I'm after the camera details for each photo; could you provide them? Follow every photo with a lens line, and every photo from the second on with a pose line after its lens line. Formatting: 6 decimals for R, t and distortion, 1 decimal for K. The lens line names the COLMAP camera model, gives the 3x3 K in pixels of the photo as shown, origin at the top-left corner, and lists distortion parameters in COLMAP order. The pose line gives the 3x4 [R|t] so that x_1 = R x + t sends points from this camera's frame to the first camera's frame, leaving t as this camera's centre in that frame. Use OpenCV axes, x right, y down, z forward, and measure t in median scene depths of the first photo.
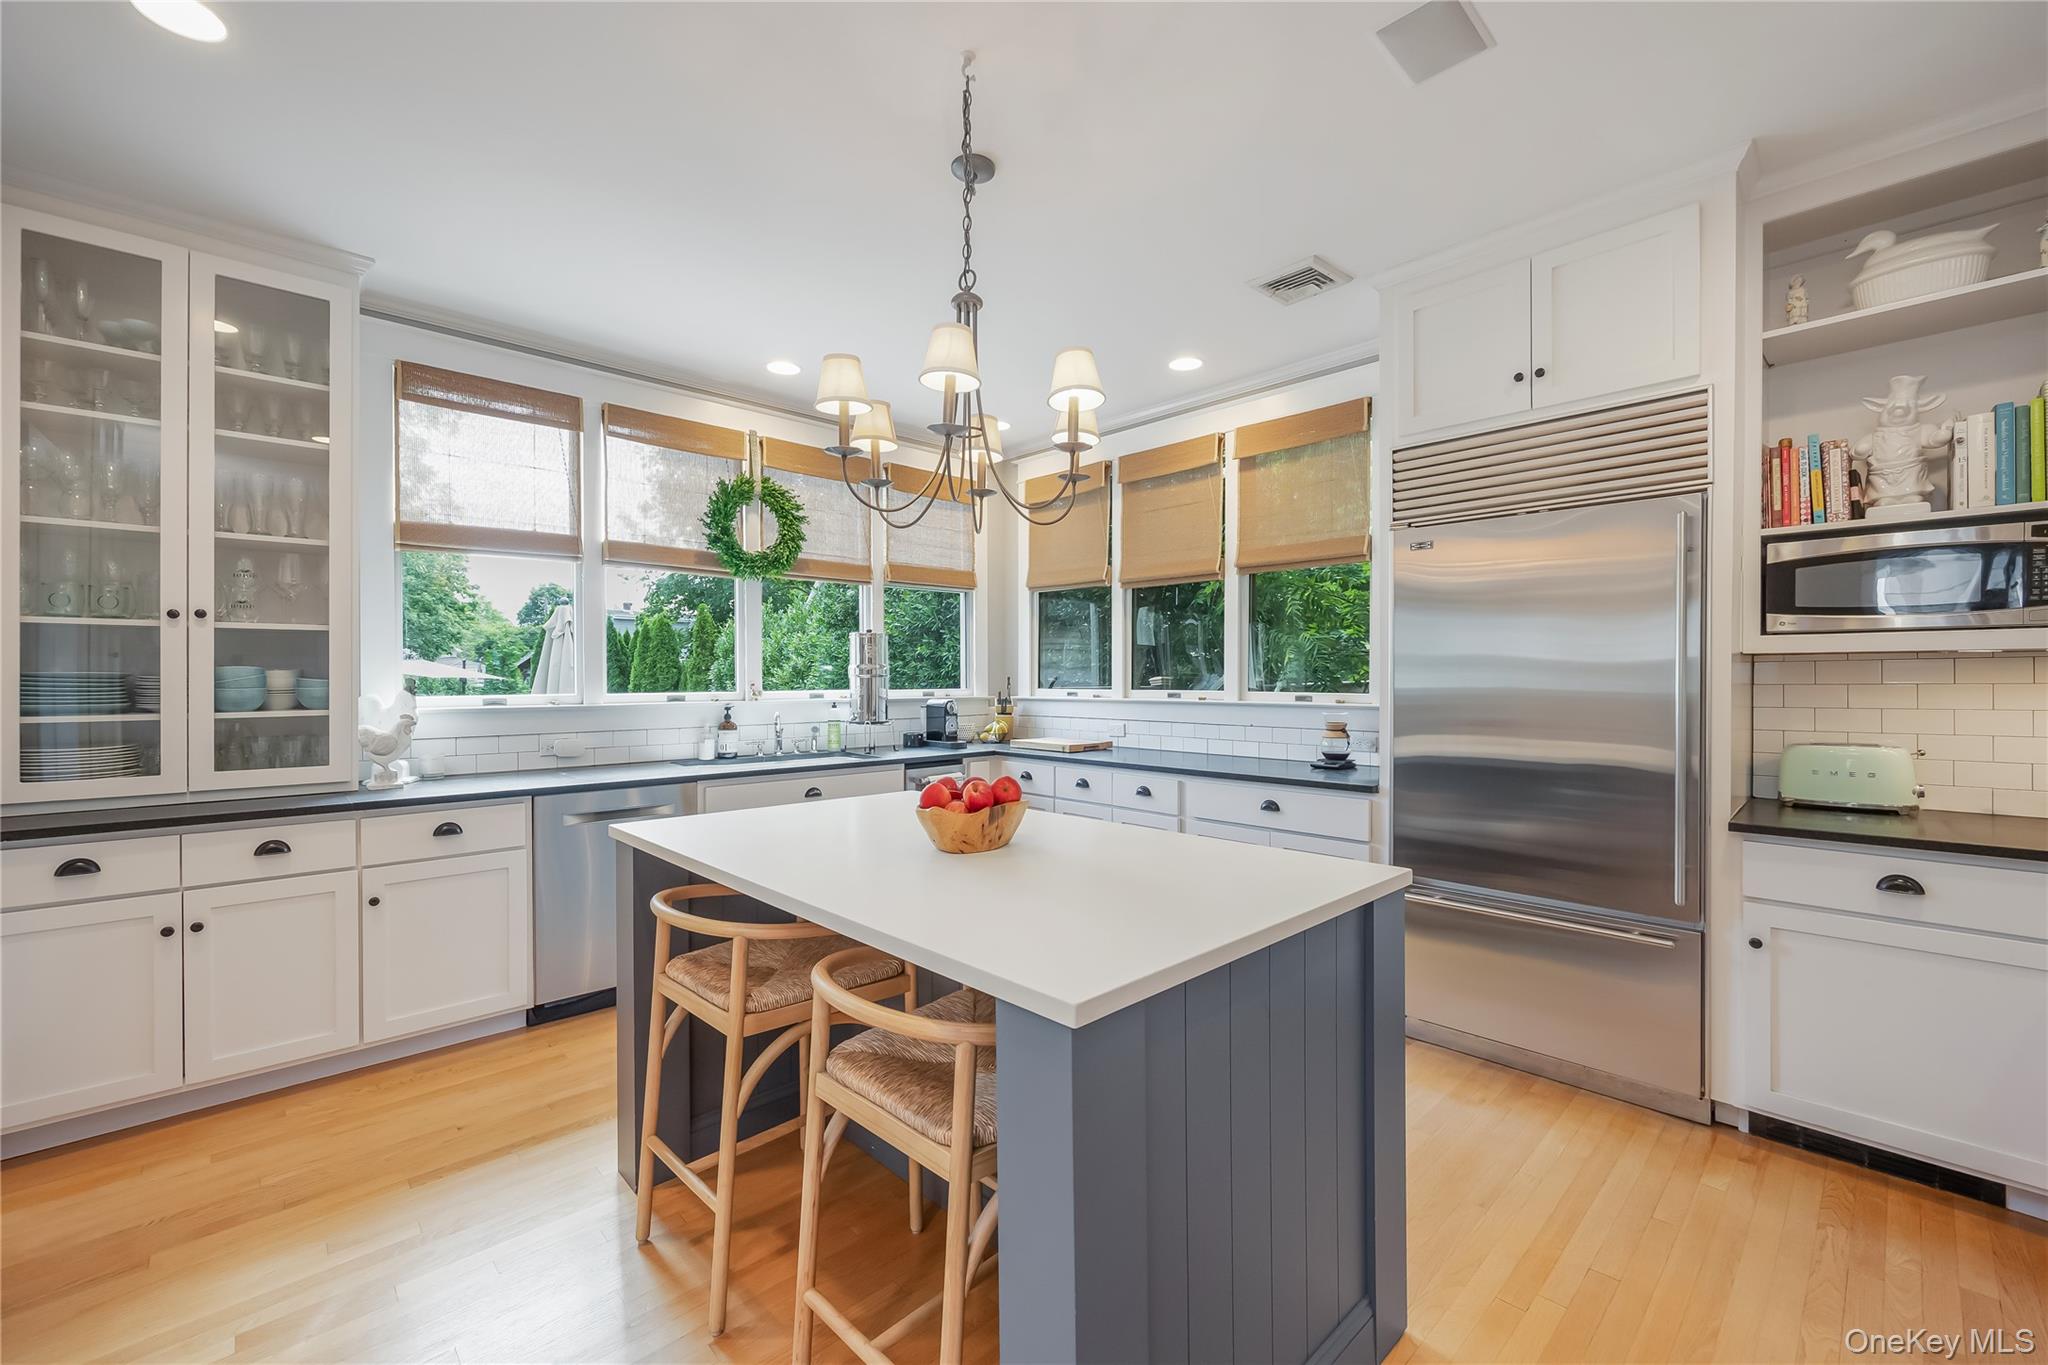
lens RADIAL K [[821.1, 0, 1031.1], [0, 821.1, 685.6], [0, 0, 1]] dist [0.006891, -0.000058]
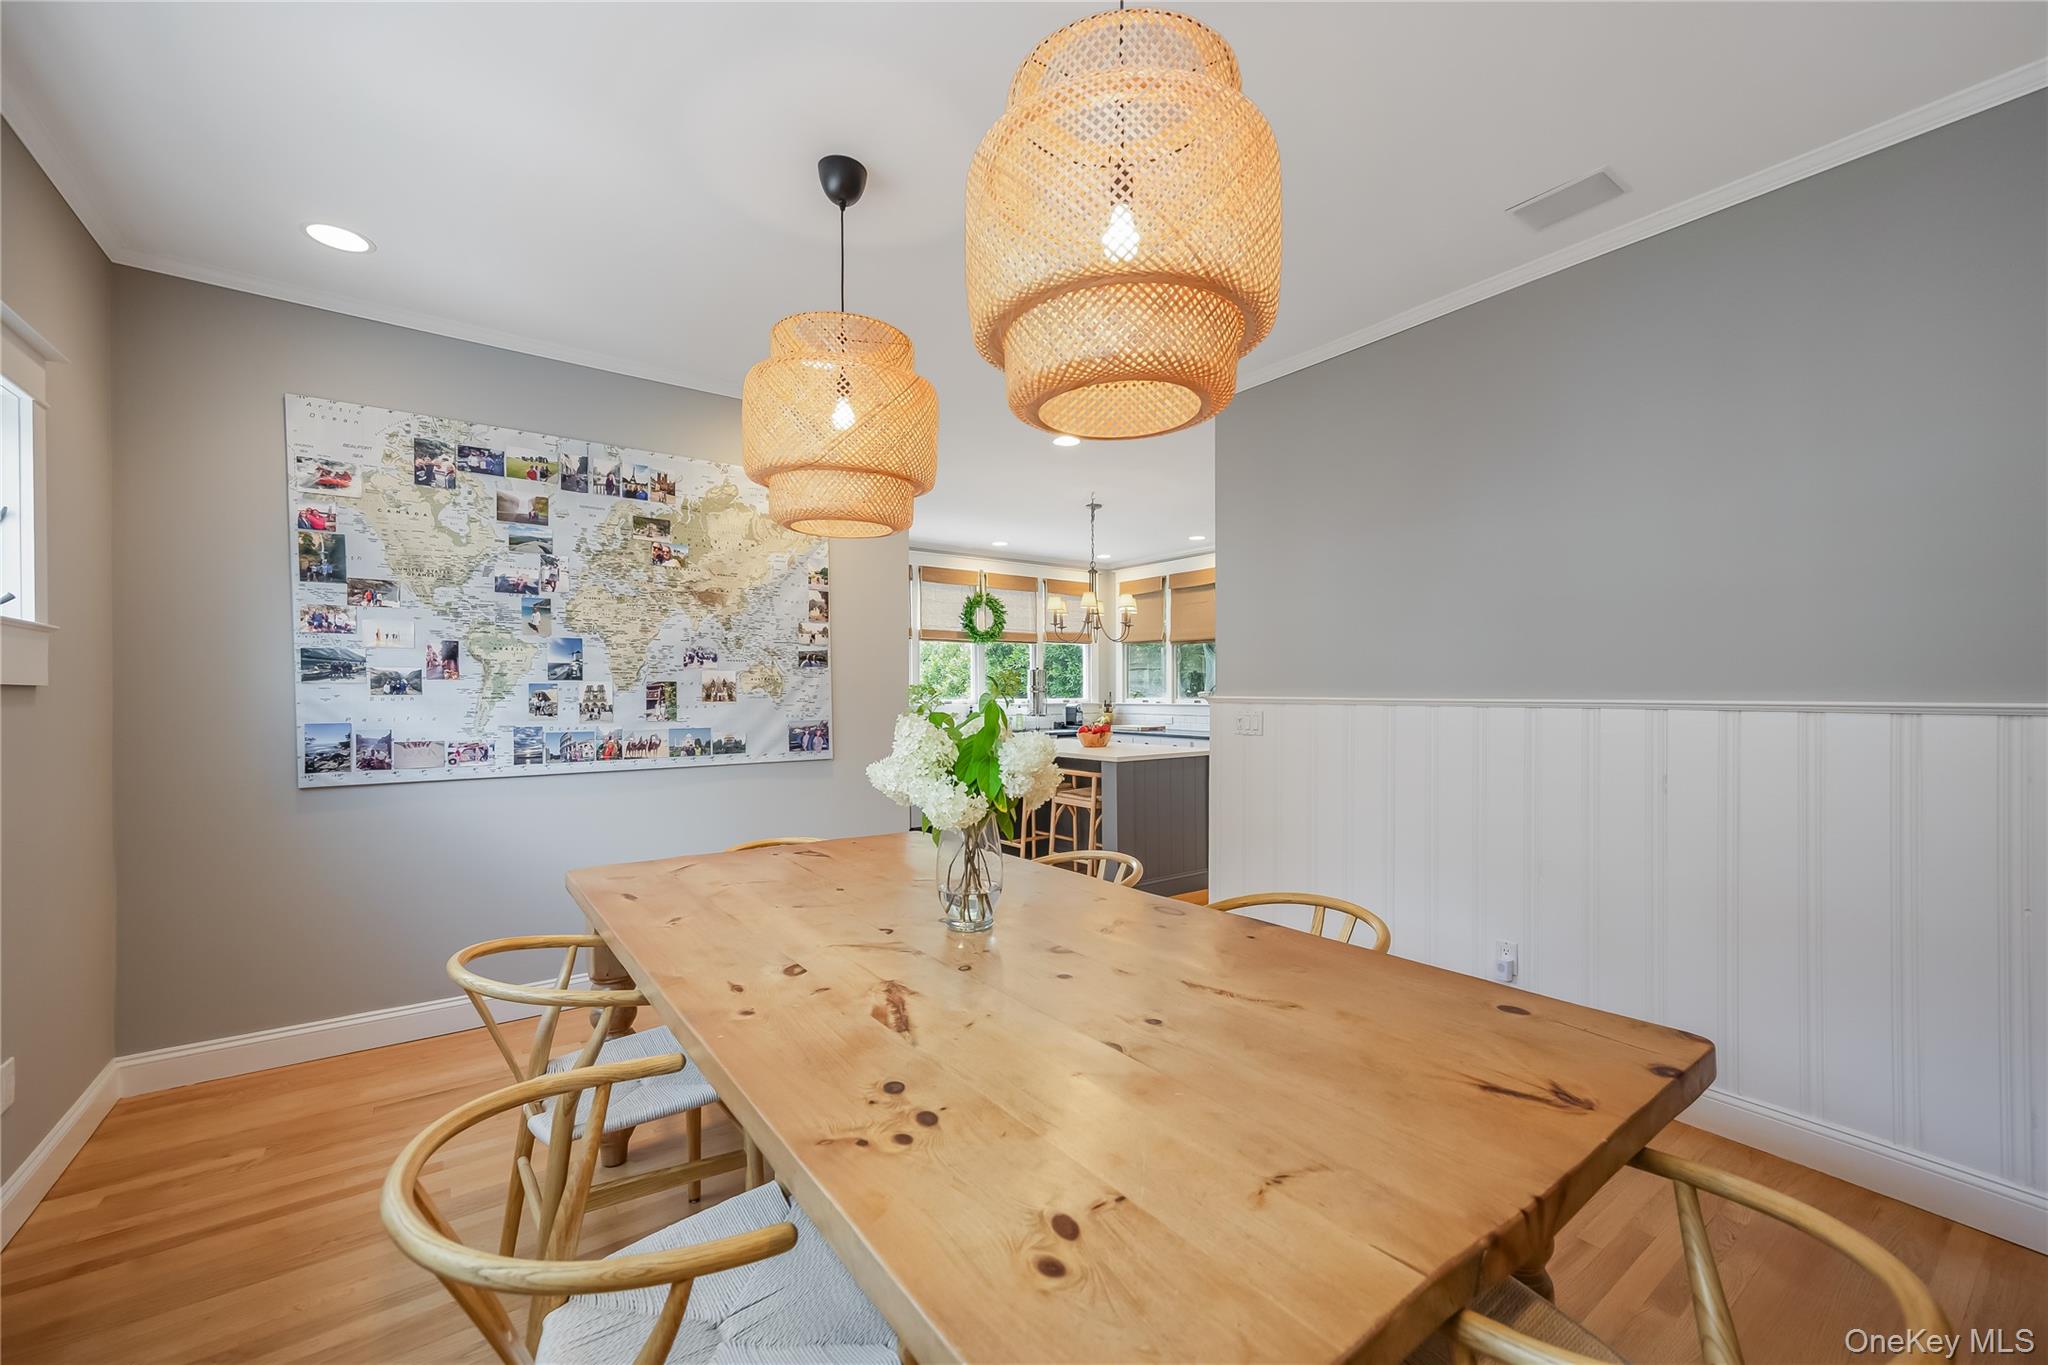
lens RADIAL K [[821.1, 0, 1011.4], [0, 821.1, 686.2], [0, 0, 1]] dist [0.006891, -0.000058]
pose [[0.987585, -0.002342, -0.157069, 0.046358], [0.000009, 0.999890, -0.014851, 0.004546], [0.157086, 0.014665, 0.987476, -0.908965]]
